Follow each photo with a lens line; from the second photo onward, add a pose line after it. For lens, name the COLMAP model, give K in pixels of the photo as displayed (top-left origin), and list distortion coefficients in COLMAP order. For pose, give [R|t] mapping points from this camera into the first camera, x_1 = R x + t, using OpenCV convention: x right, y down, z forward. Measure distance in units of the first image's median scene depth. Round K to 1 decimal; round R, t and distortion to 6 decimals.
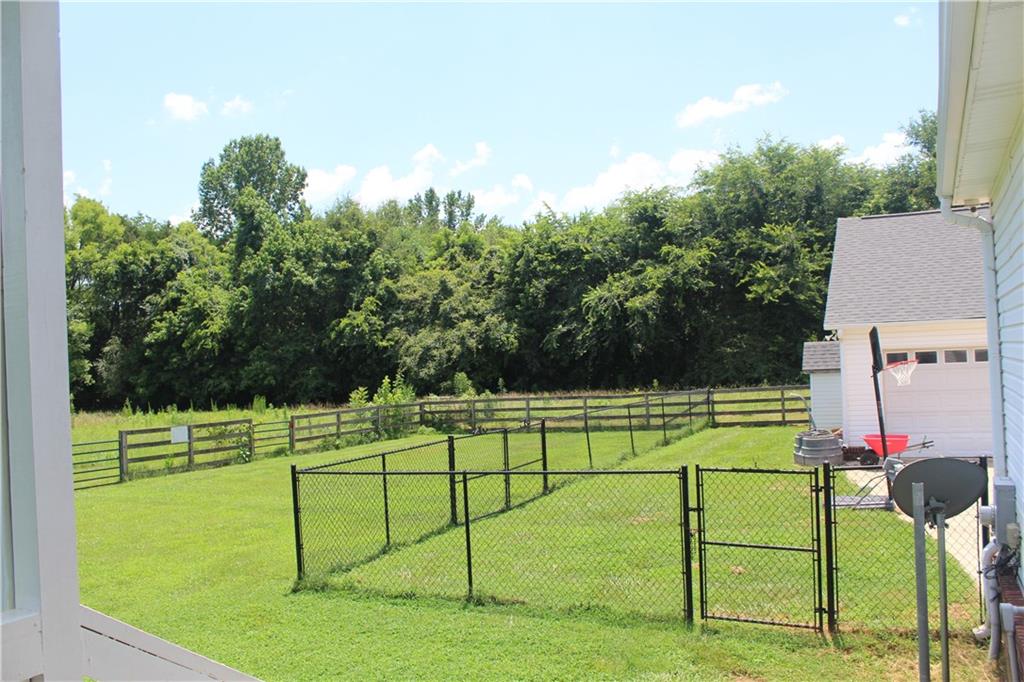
lens RADIAL K [[859.9, 0, 512.0], [0, 859.9, 341.0], [0, 0, 1]] dist [-0.168614, 0.189327]
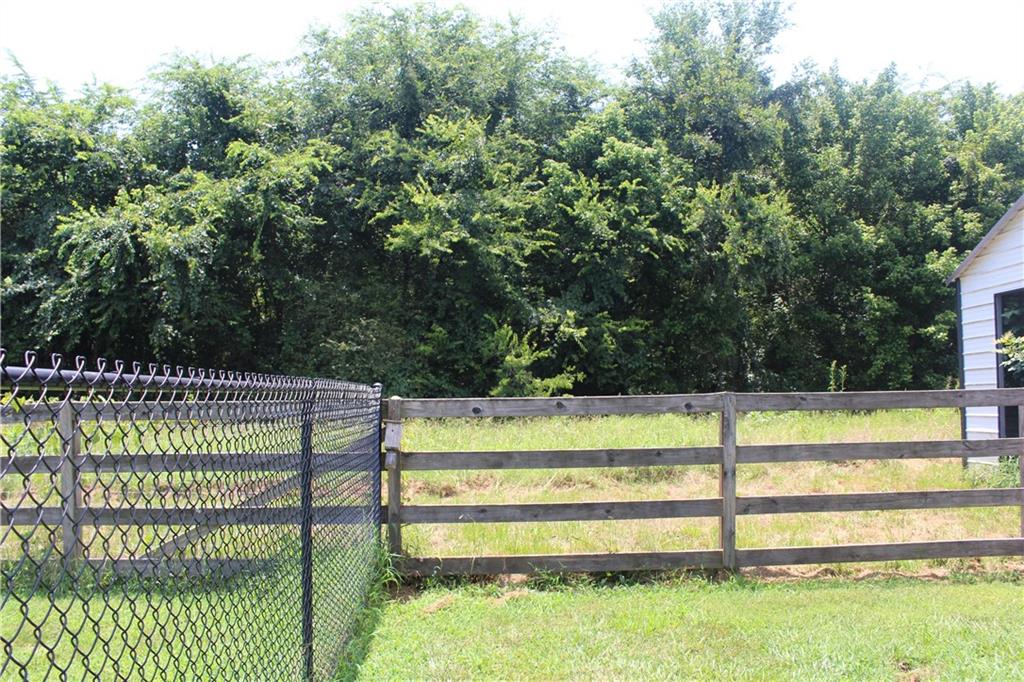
lens RADIAL K [[859.9, 0, 512.0], [0, 859.9, 341.0], [0, 0, 1]] dist [-0.168614, 0.189327]
pose [[0.877645, 0.077561, 0.472995, 0.084699], [-0.056267, 0.996669, -0.059029, 0.028481], [-0.475998, 0.025193, 0.879085, 0.425389]]
